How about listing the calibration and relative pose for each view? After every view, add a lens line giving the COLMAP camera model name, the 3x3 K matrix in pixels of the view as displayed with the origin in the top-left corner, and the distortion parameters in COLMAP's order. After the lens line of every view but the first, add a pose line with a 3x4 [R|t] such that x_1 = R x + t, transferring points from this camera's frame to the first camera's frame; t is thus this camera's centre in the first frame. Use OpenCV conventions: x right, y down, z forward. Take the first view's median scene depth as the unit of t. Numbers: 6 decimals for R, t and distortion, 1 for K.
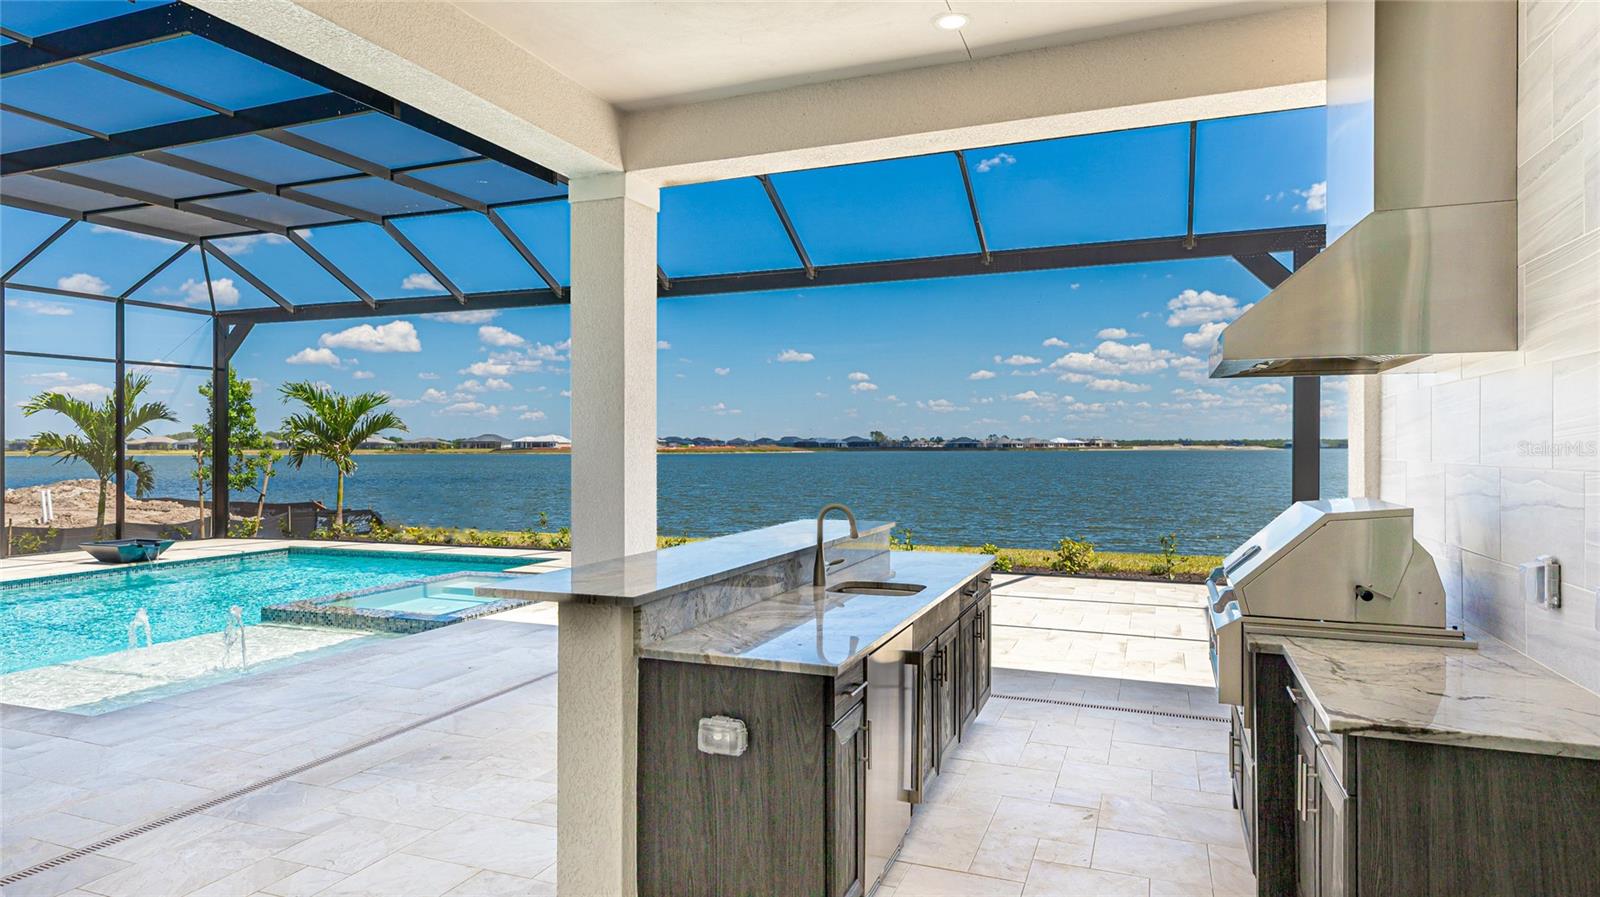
lens RADIAL K [[935.2, 0, 797.8], [0, 935.2, 446.0], [0, 0, 1]] dist [-0.008570, -0.001269]
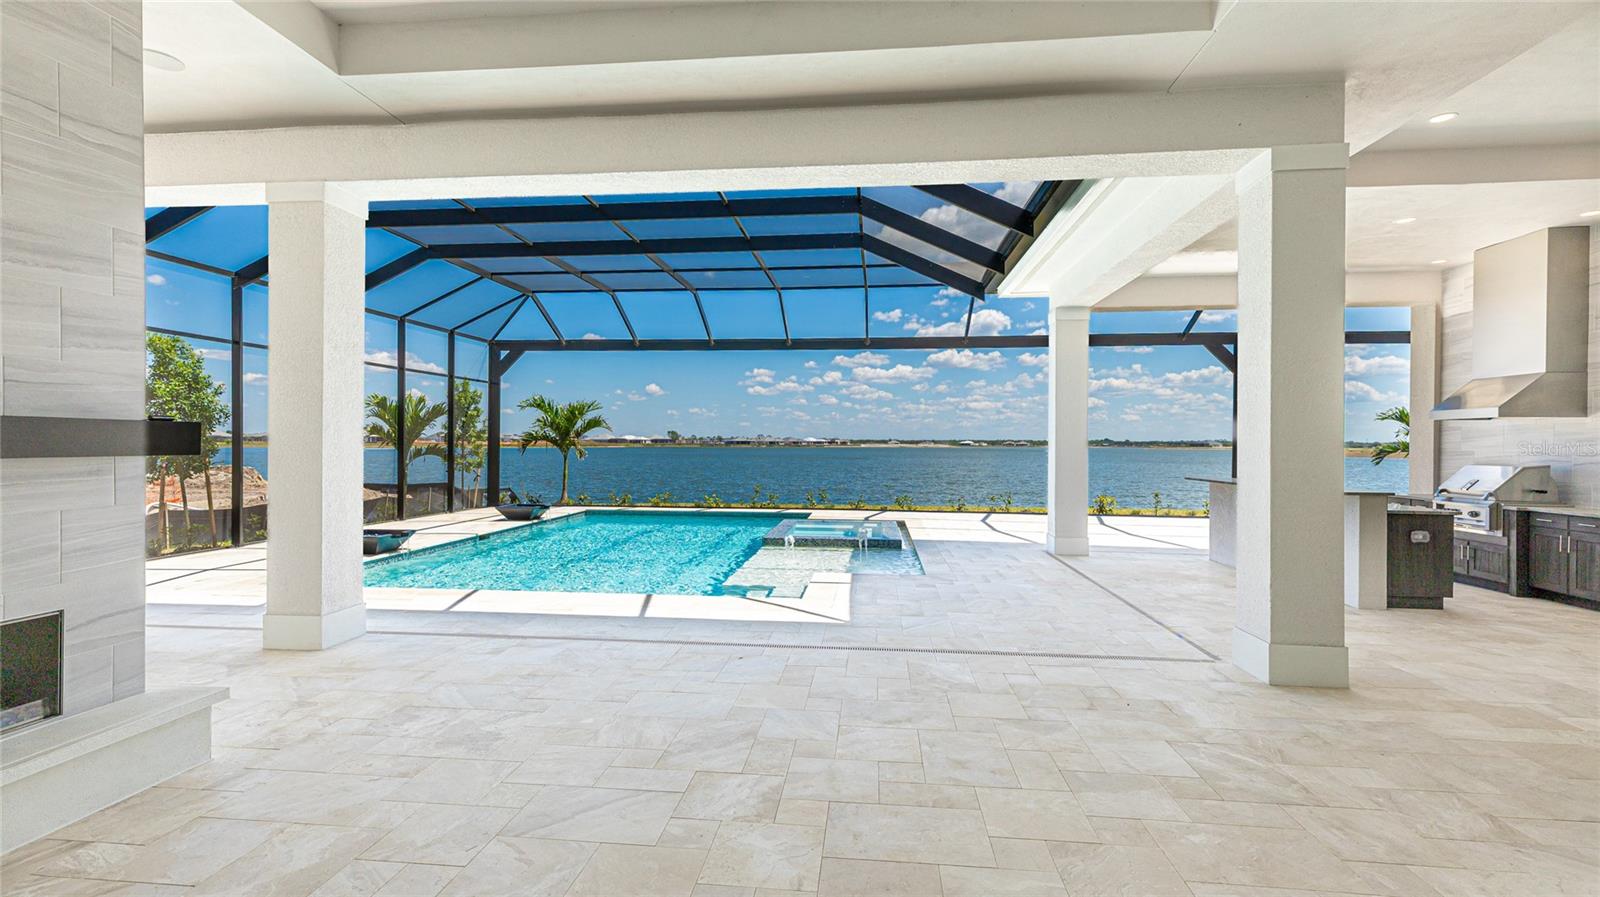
lens RADIAL K [[714.2, 0, 798.3], [0, 714.2, 450.4], [0, 0, 1]] dist [0.000954, -0.000022]
pose [[0.966025, 0.005020, 0.258398, -0.463967], [-0.007795, 0.999922, 0.009716, 0.002559], [-0.258330, -0.011400, 0.965990, -0.131595]]
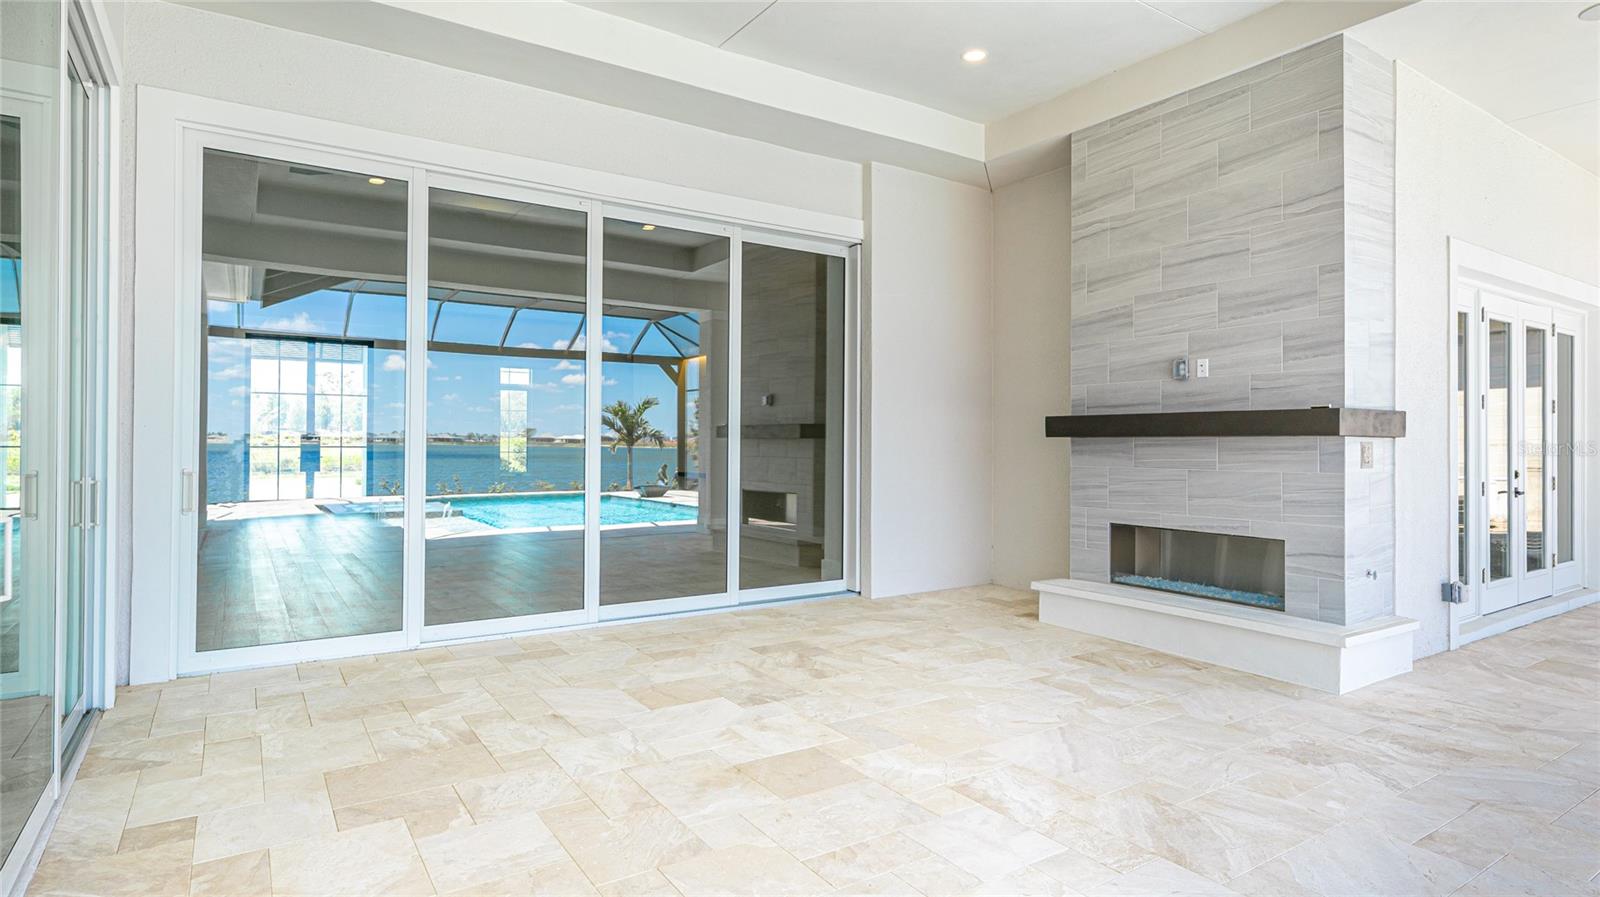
lens RADIAL K [[853.1, 0, 798.8], [0, 853.1, 439.8], [0, 0, 1]] dist [0.001909, 0.000230]
pose [[-0.572017, 0.002790, -0.820237, 0.150316], [0.002326, 0.999996, 0.001780, 0.016120], [0.820238, -0.000889, -0.572021, 0.547896]]
